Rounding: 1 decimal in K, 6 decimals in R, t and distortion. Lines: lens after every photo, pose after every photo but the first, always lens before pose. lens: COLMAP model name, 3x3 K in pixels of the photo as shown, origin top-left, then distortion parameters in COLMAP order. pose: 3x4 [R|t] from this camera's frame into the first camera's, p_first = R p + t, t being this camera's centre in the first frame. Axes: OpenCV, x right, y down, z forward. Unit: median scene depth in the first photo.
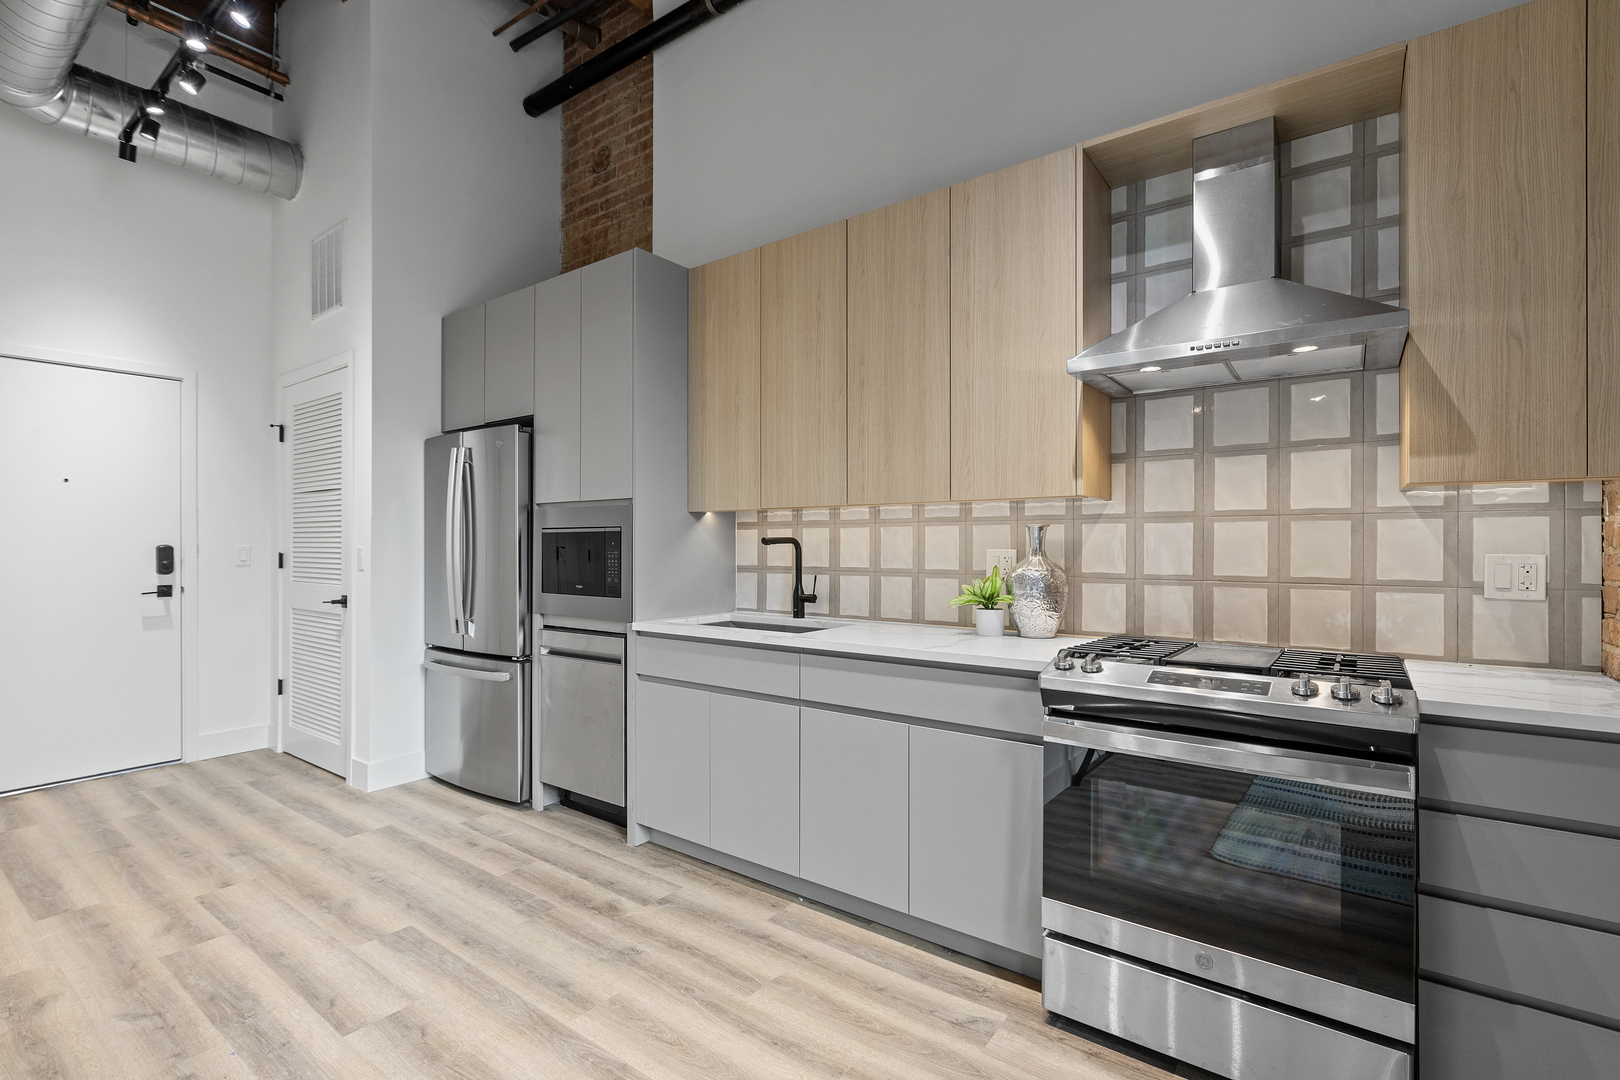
lens RADIAL K [[732.0, 0, 816.1], [0, 732.0, 544.9], [0, 0, 1]] dist [-0.000863, 0.000010]
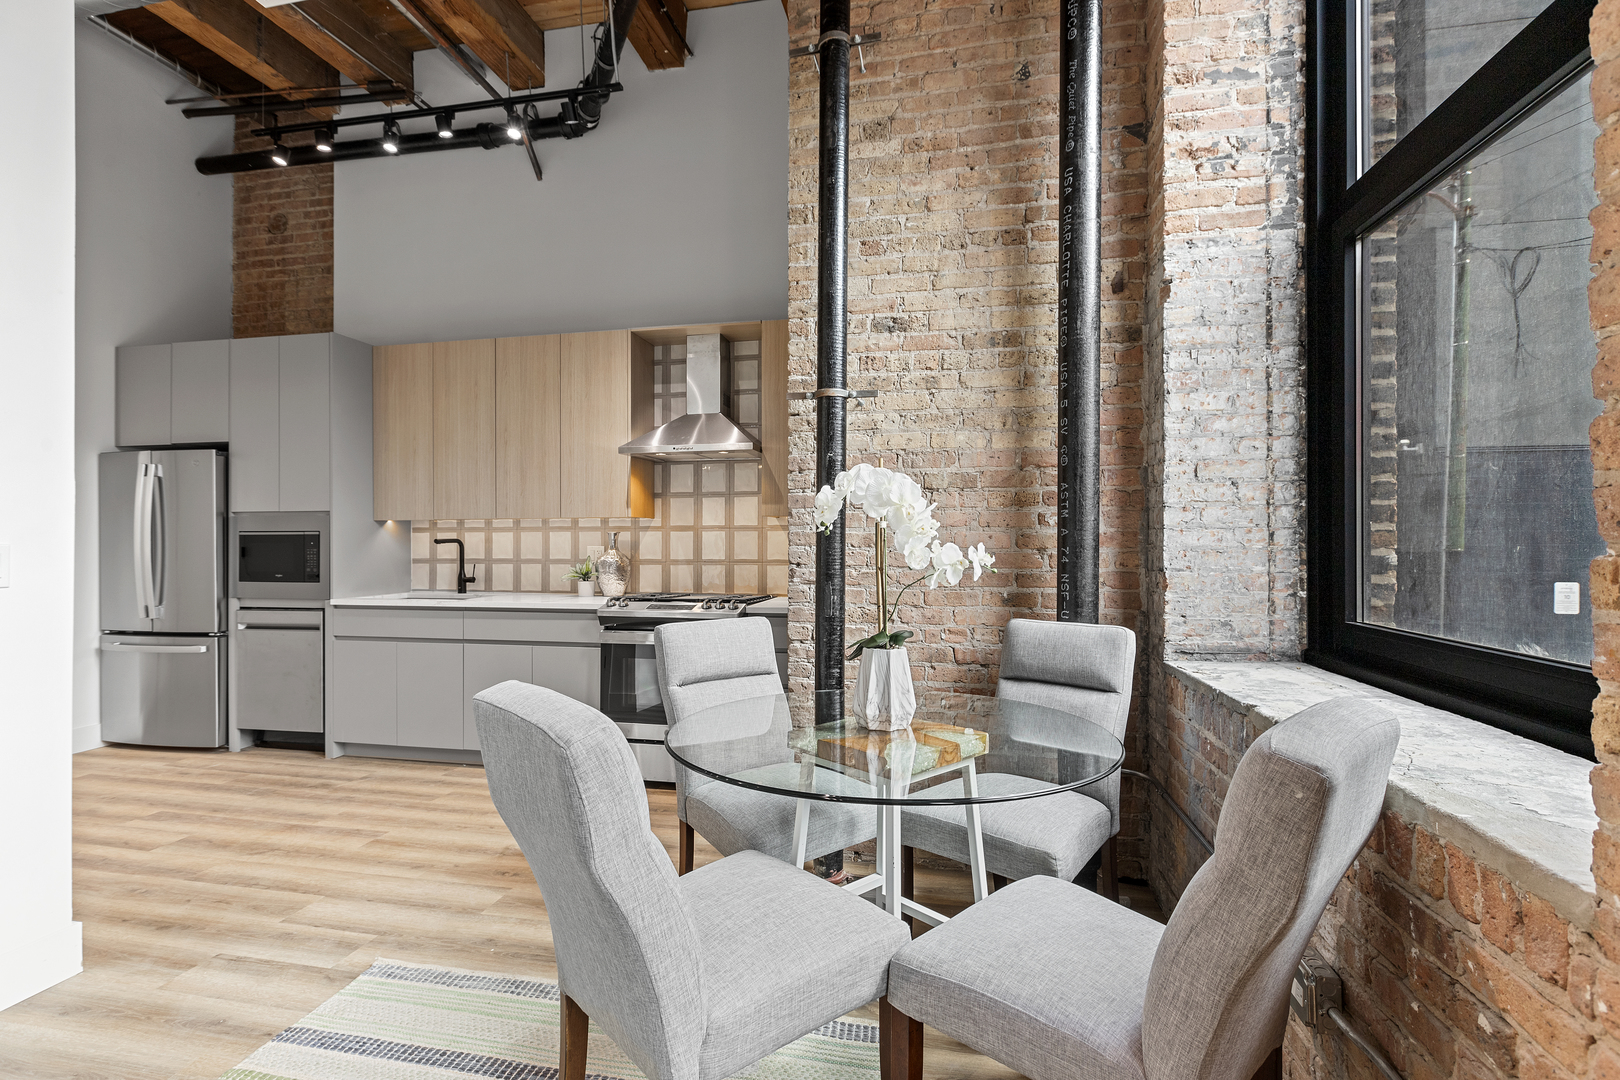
lens RADIAL K [[718.9, 0, 812.8], [0, 718.9, 541.3], [0, 0, 1]] dist [0.000623, 0.000652]
pose [[0.907411, -0.002450, 0.420237, 0.010214], [0.002486, 0.999997, 0.000460, -0.004157], [-0.420237, 0.000627, 0.907414, -0.674447]]
